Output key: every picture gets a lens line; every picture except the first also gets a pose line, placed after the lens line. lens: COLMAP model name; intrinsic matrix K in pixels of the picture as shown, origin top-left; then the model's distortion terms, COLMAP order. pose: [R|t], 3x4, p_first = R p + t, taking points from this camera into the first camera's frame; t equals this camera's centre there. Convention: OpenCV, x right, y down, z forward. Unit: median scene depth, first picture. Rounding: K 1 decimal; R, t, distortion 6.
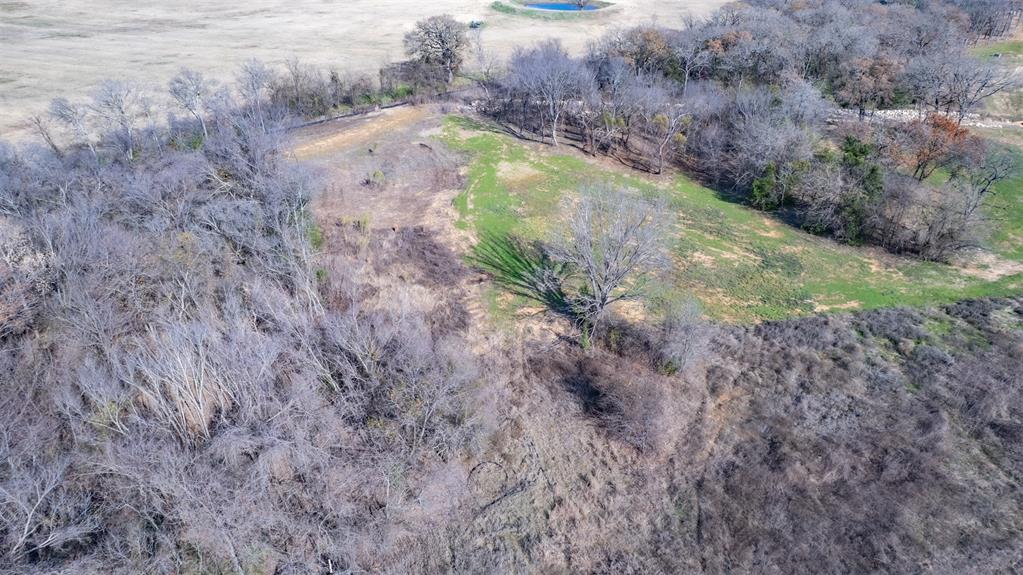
lens RADIAL K [[654.2, 0, 515.9], [0, 654.2, 292.6], [0, 0, 1]] dist [-0.072528, 0.065213]
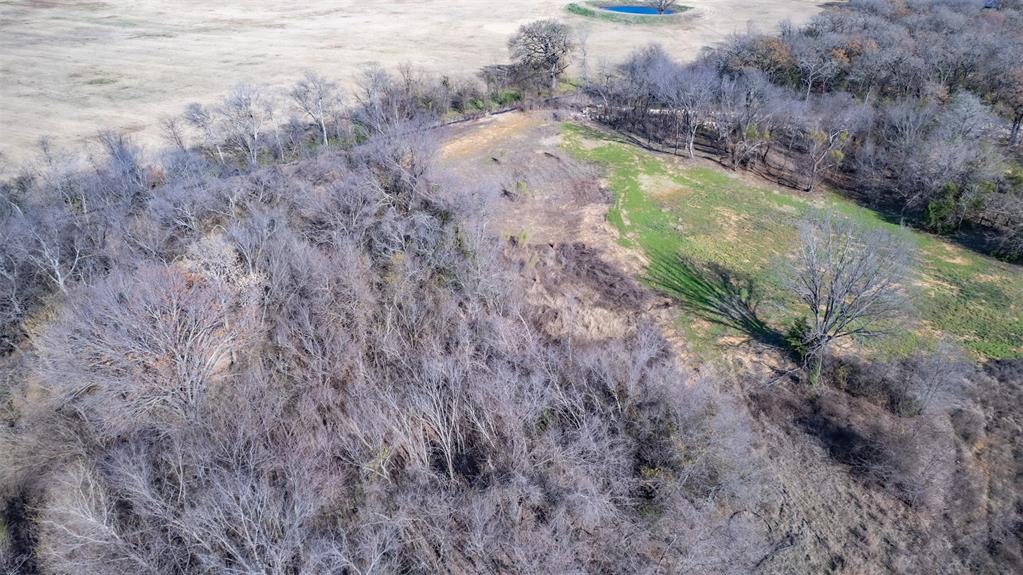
lens RADIAL K [[654.2, 0, 516.3], [0, 654.2, 294.8], [0, 0, 1]] dist [-0.072528, 0.065213]
pose [[0.998948, 0.024137, -0.038994, -0.178277], [-0.024006, 0.999705, 0.003817, -0.023990], [0.039075, -0.002877, 0.999232, 0.031797]]
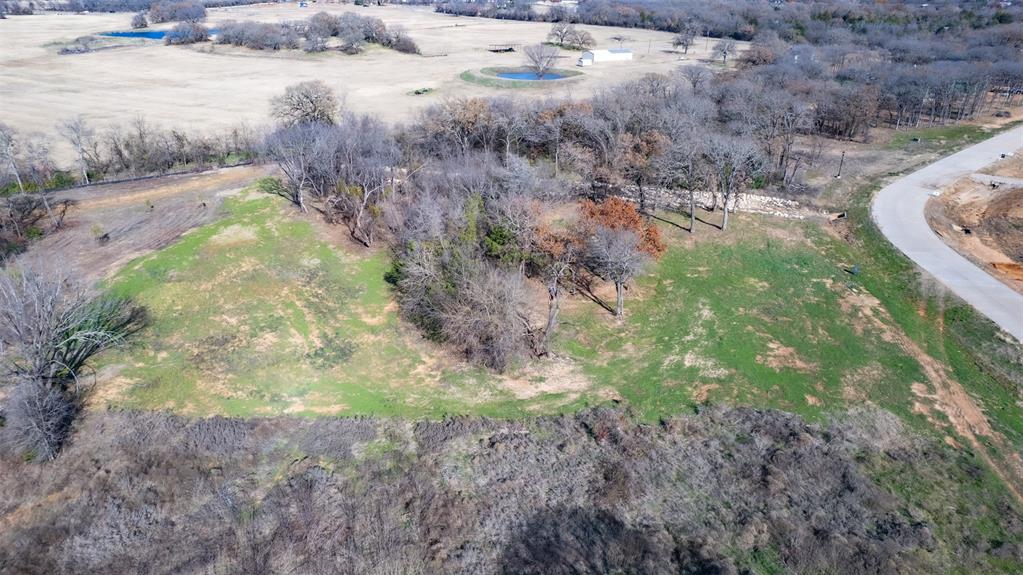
lens RADIAL K [[654.2, 0, 509.4], [0, 654.2, 283.7], [0, 0, 1]] dist [-0.072528, 0.065213]
pose [[0.983940, 0.073013, -0.162882, 0.608681], [-0.089671, 0.991200, -0.097371, -0.057817], [0.154339, 0.110413, 0.981829, 0.112177]]
